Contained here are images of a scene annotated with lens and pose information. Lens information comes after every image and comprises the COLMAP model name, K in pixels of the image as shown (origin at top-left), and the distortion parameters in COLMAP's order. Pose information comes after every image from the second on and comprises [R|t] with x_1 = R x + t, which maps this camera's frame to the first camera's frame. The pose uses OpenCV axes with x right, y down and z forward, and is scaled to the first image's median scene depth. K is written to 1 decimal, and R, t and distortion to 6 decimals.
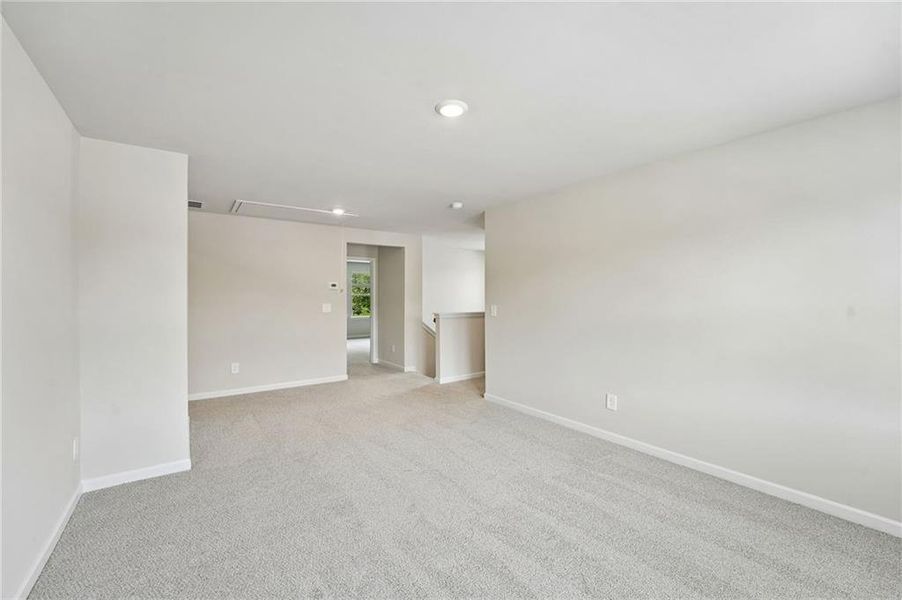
lens RADIAL K [[373.2, 0, 451.6], [0, 373.2, 298.2], [0, 0, 1]] dist [-0.028658, 0.003650]
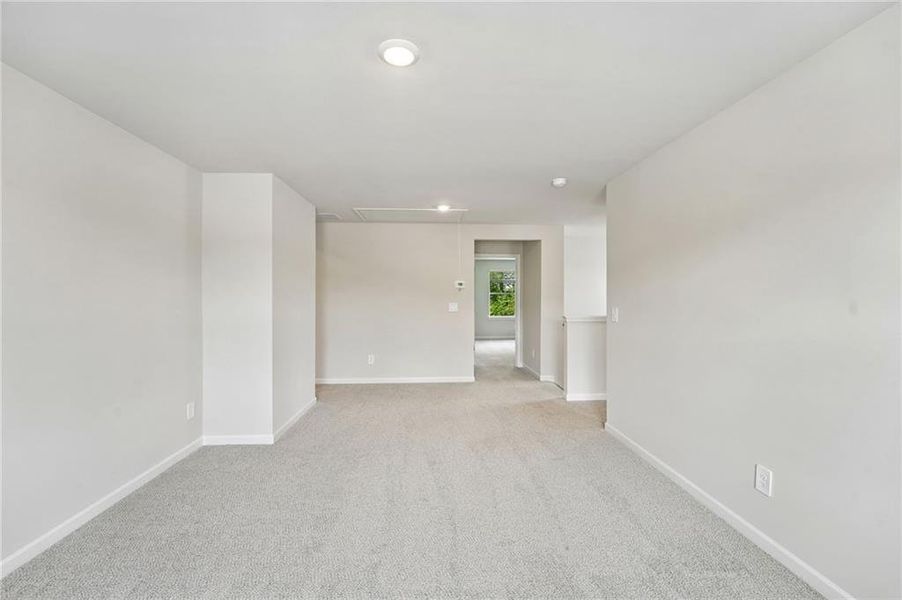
lens RADIAL K [[373.2, 0, 450.4], [0, 373.2, 299.5], [0, 0, 1]] dist [-0.028658, 0.003650]
pose [[0.842384, 0.007117, -0.538830, 0.193755], [-0.004230, 0.999969, 0.006595, -0.001116], [0.538861, -0.003277, 0.842388, 0.157500]]
